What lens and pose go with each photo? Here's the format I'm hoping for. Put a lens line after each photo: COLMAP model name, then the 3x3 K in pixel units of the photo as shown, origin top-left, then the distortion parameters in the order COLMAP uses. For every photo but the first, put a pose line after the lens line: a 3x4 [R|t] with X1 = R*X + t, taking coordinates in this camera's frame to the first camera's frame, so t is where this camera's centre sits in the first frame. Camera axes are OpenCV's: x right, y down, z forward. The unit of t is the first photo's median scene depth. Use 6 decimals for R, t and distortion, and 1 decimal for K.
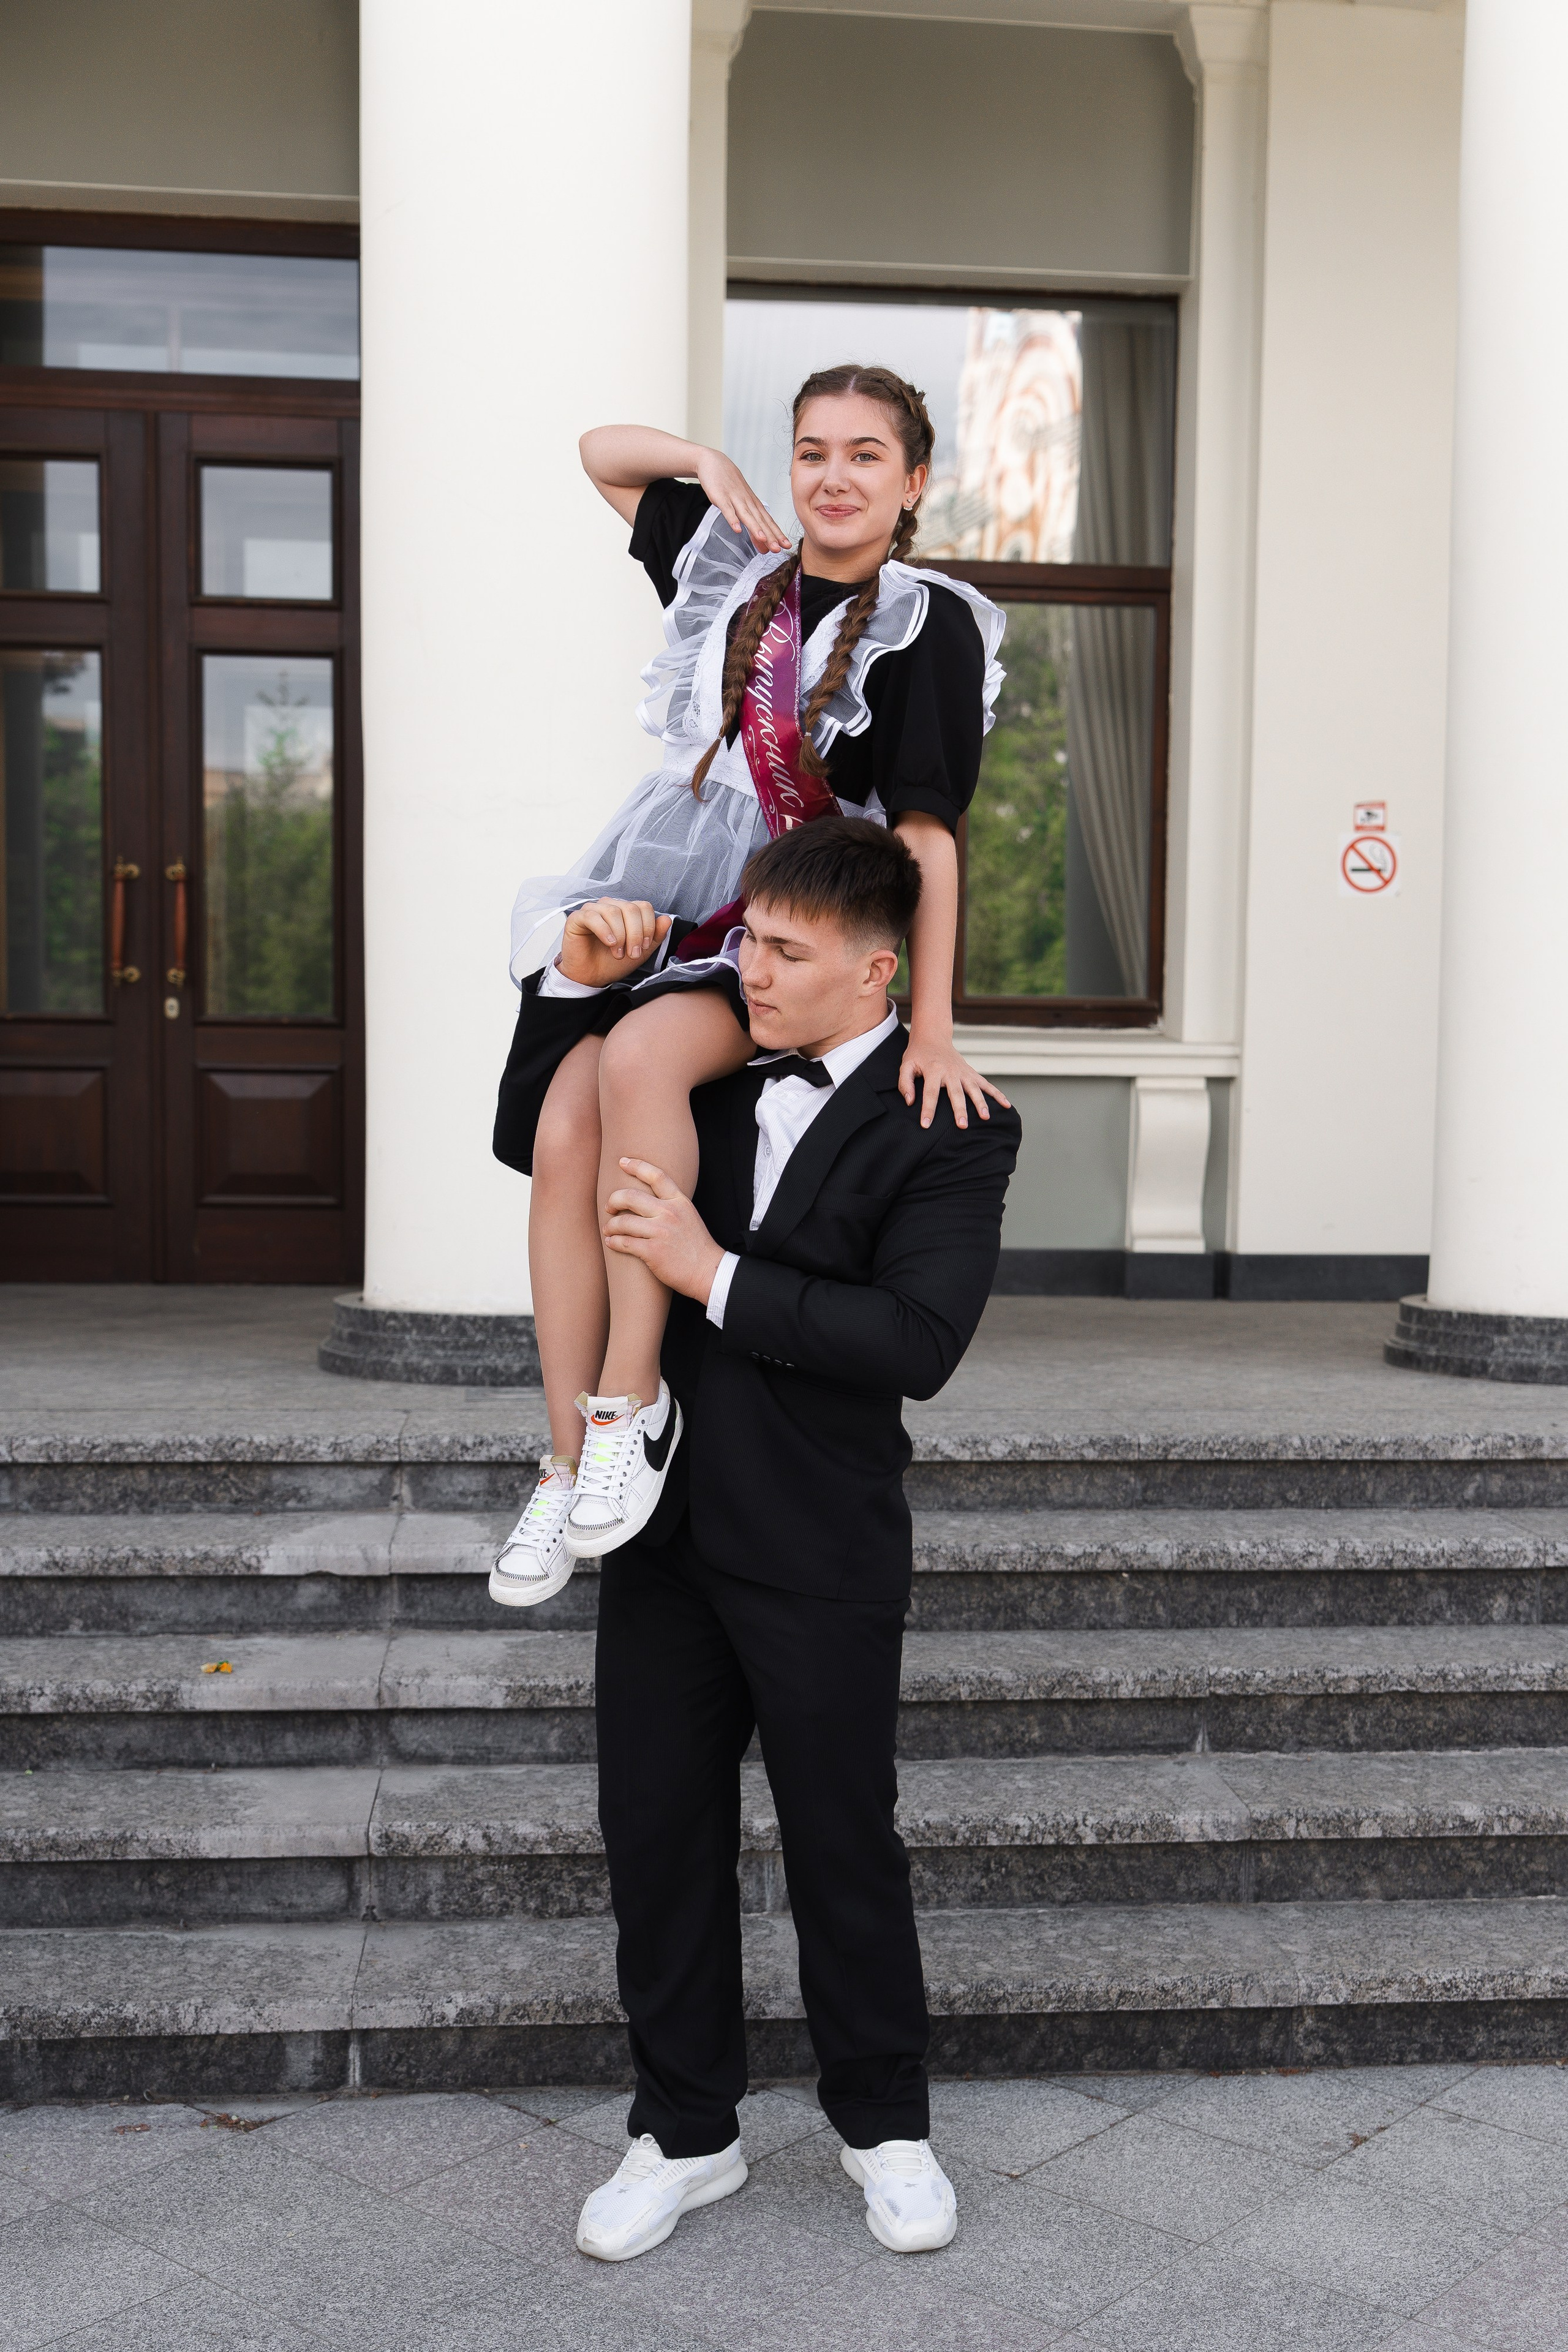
lens RADIAL K [[2683.8, 0, 854.8], [0, 2683.8, 1302.9], [0, 0, 1]] dist [0.005609, 0.000000]
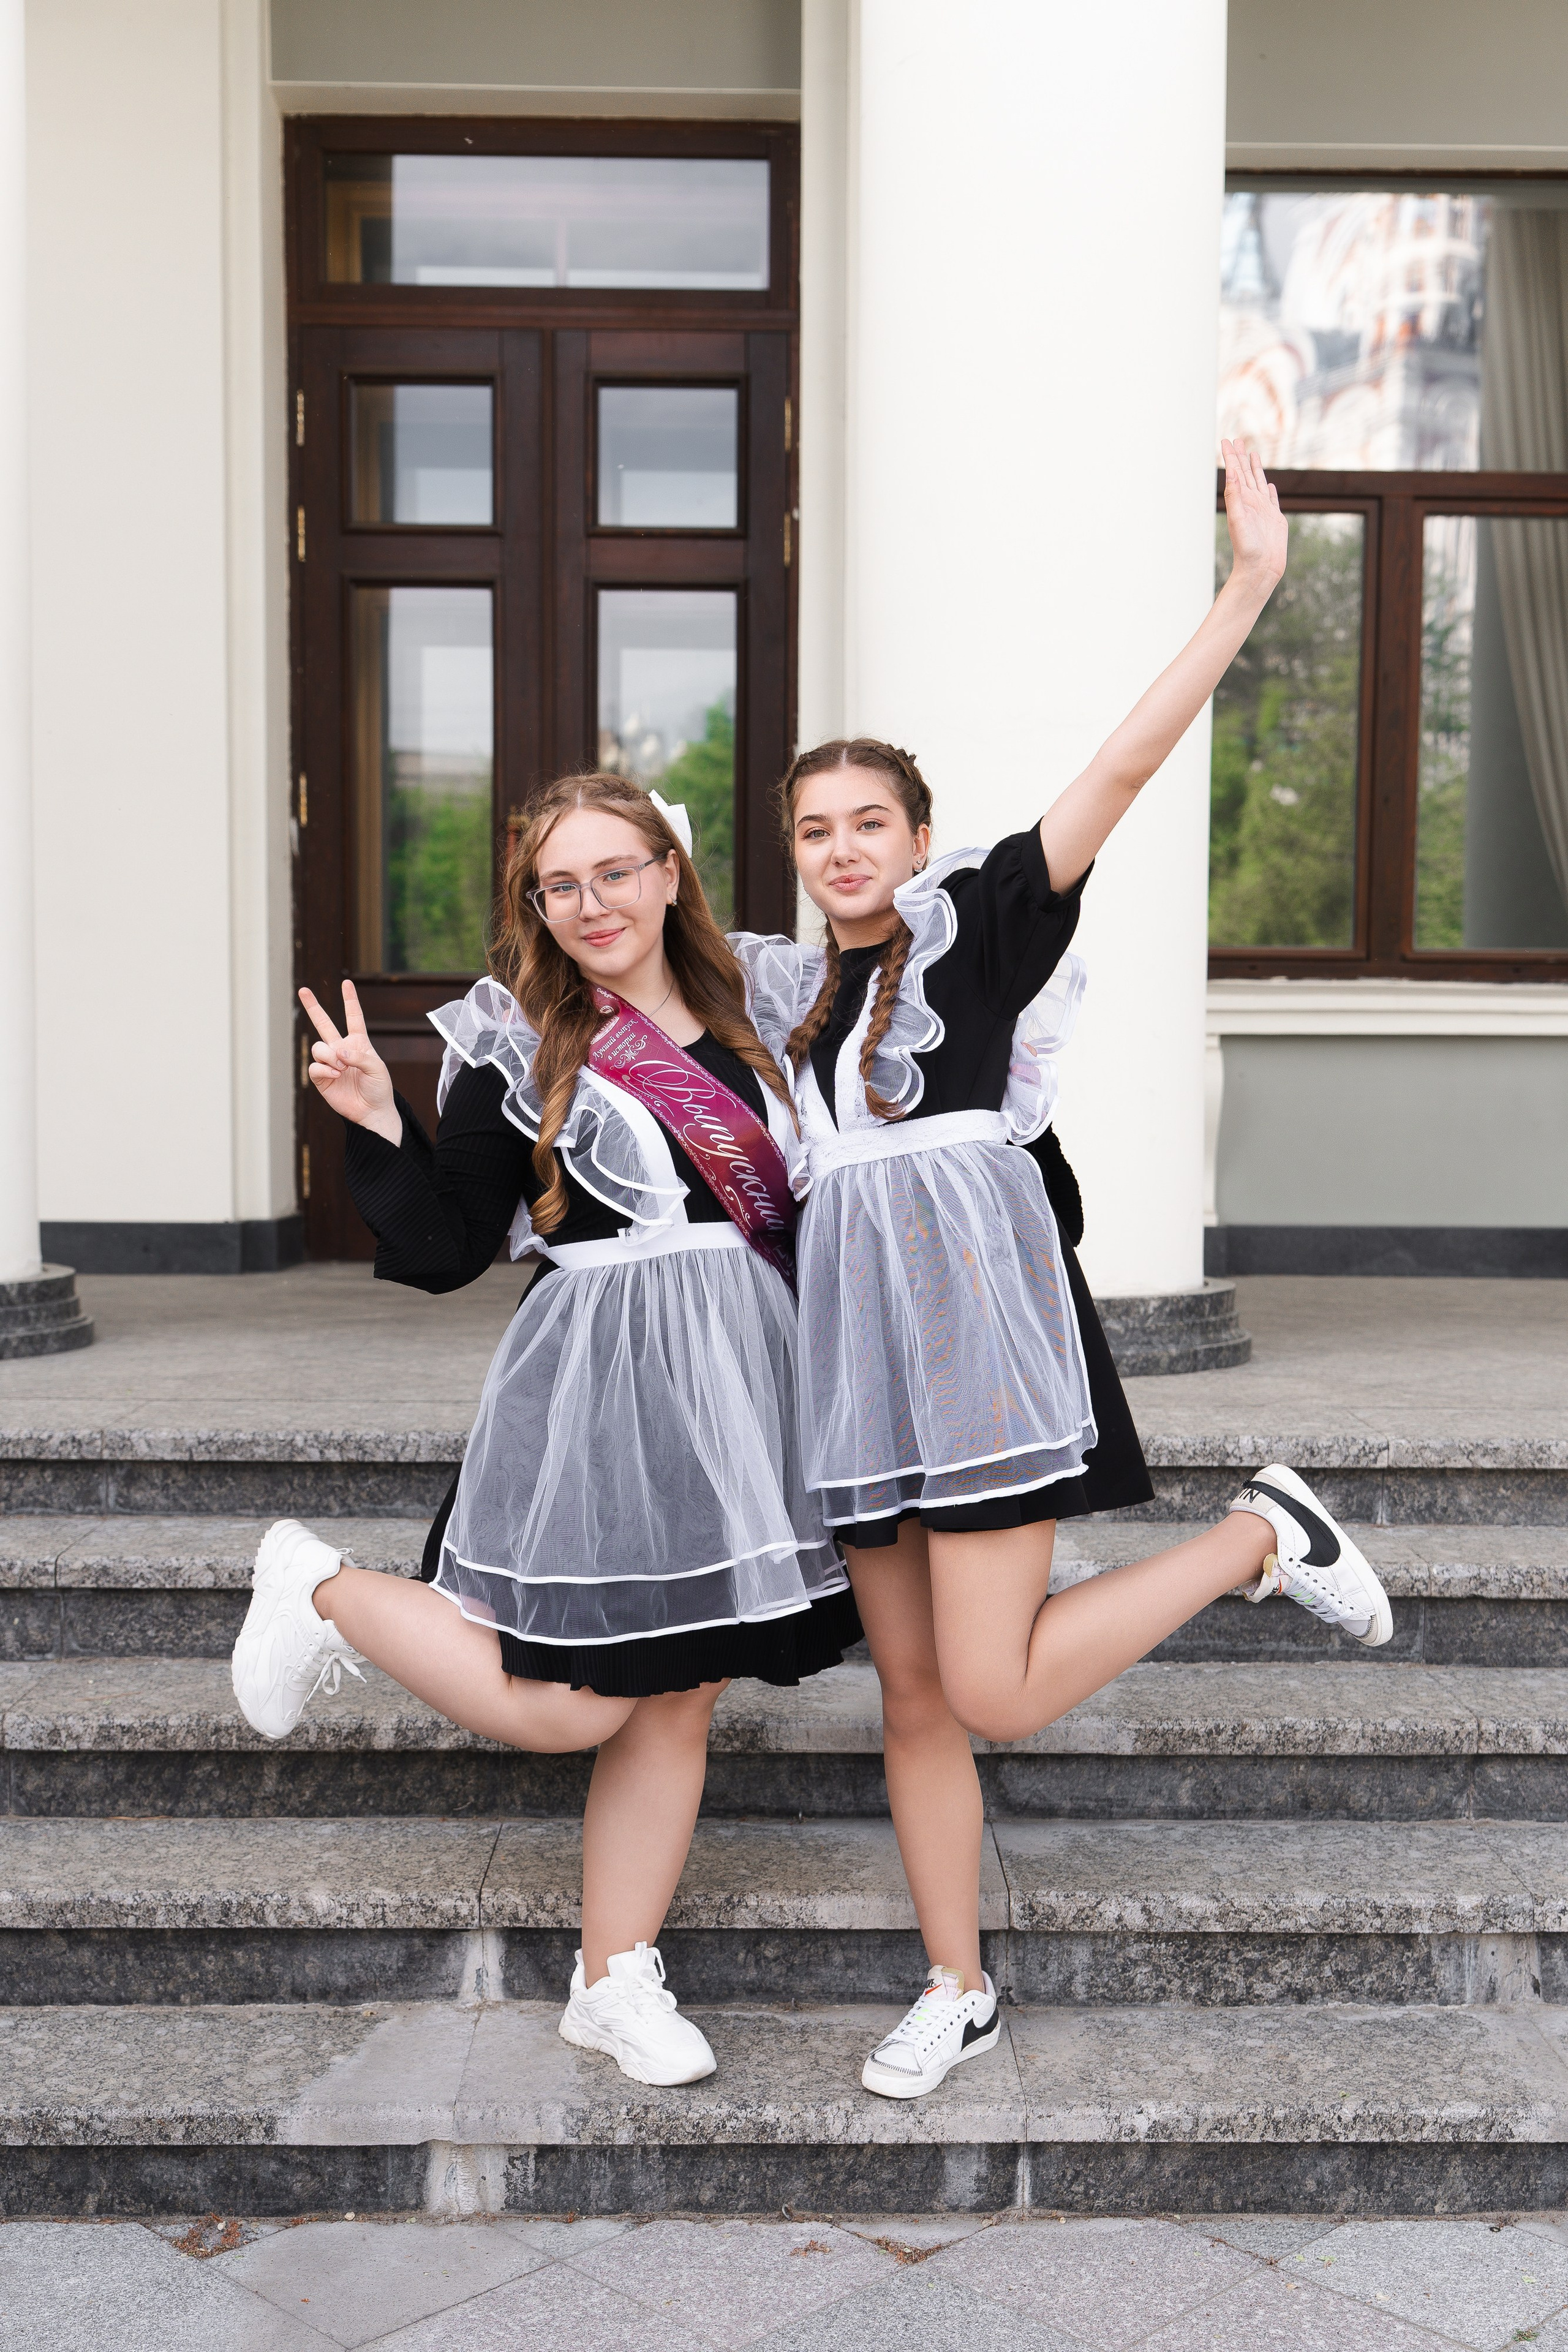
lens RADIAL K [[2683.8, 0, 805.7], [0, 2683.8, 1300.7], [0, 0, 1]] dist [0.005609, 0.000000]
pose [[0.996293, 0.003333, -0.085960, -0.162188], [-0.002797, 0.999976, 0.006350, -0.000108], [0.085979, -0.006086, 0.996278, 0.132976]]
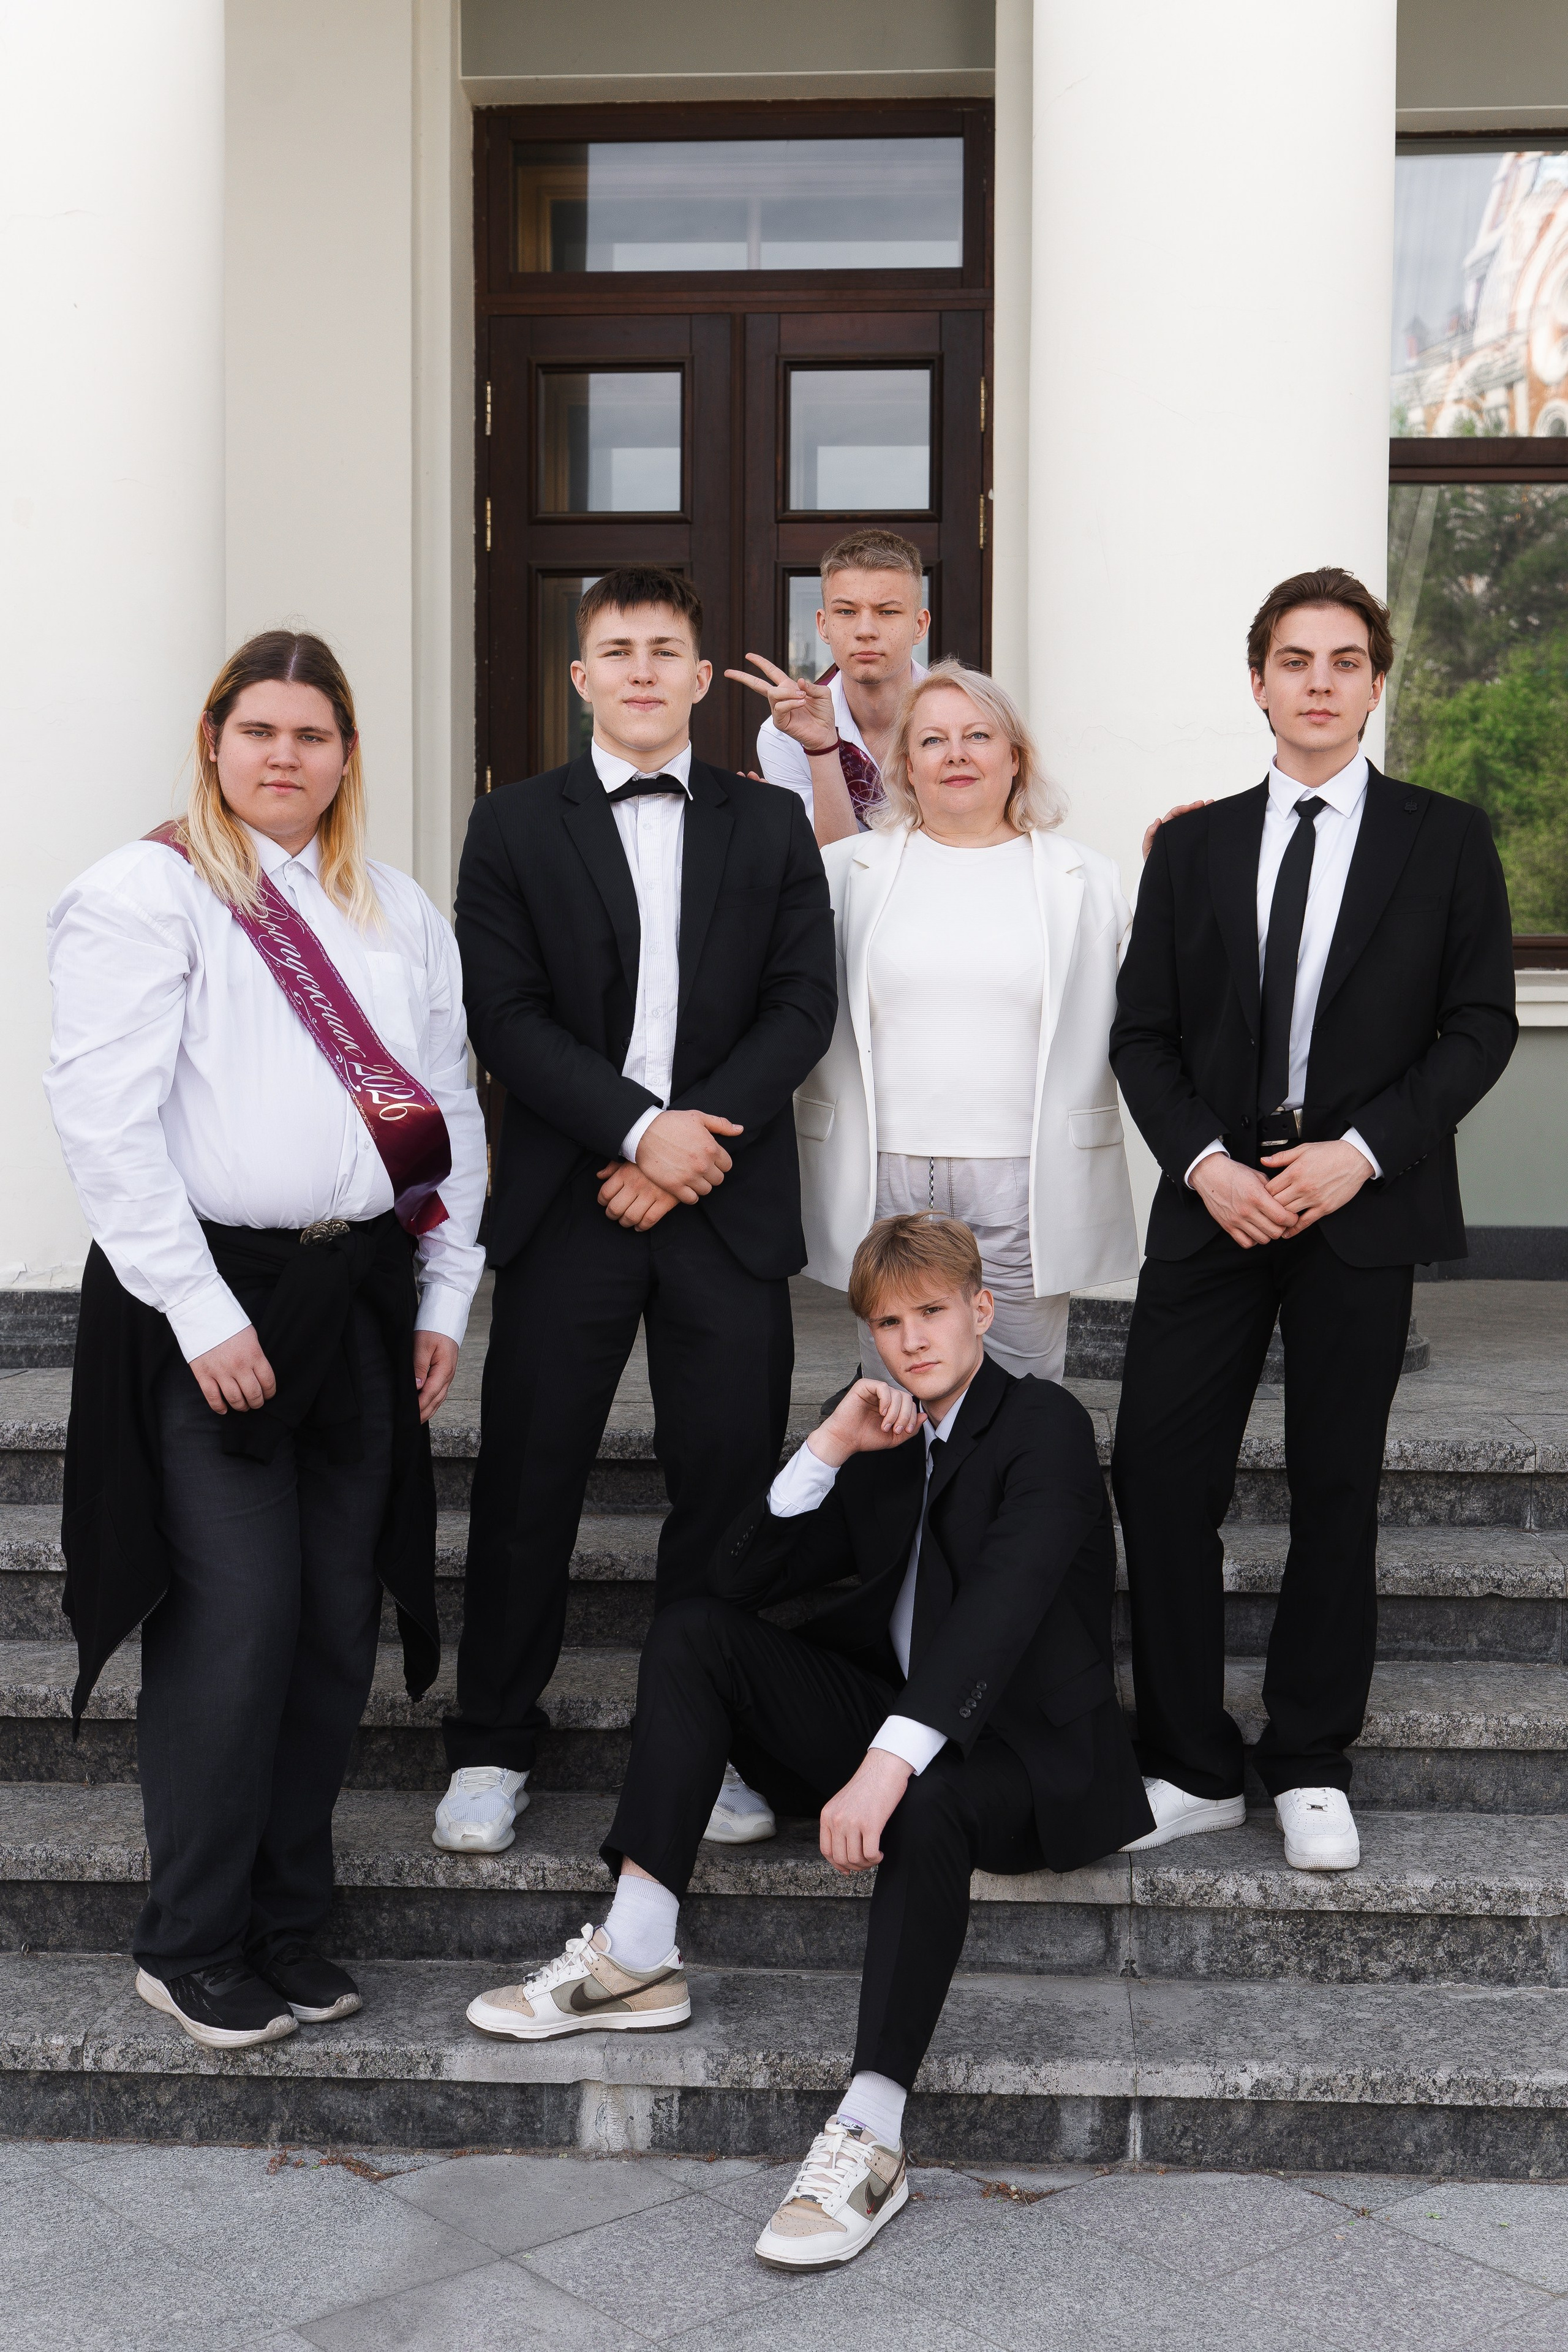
lens RADIAL K [[3064.8, 0, 803.5], [0, 3064.8, 1208.8], [0, 0, 1]] dist [0.007589, 0.000000]
pose [[0.985224, 0.001823, -0.171261, -0.106514], [-0.005920, 0.999708, -0.023414, -0.002806], [0.171168, 0.024081, 0.984948, -0.037582]]
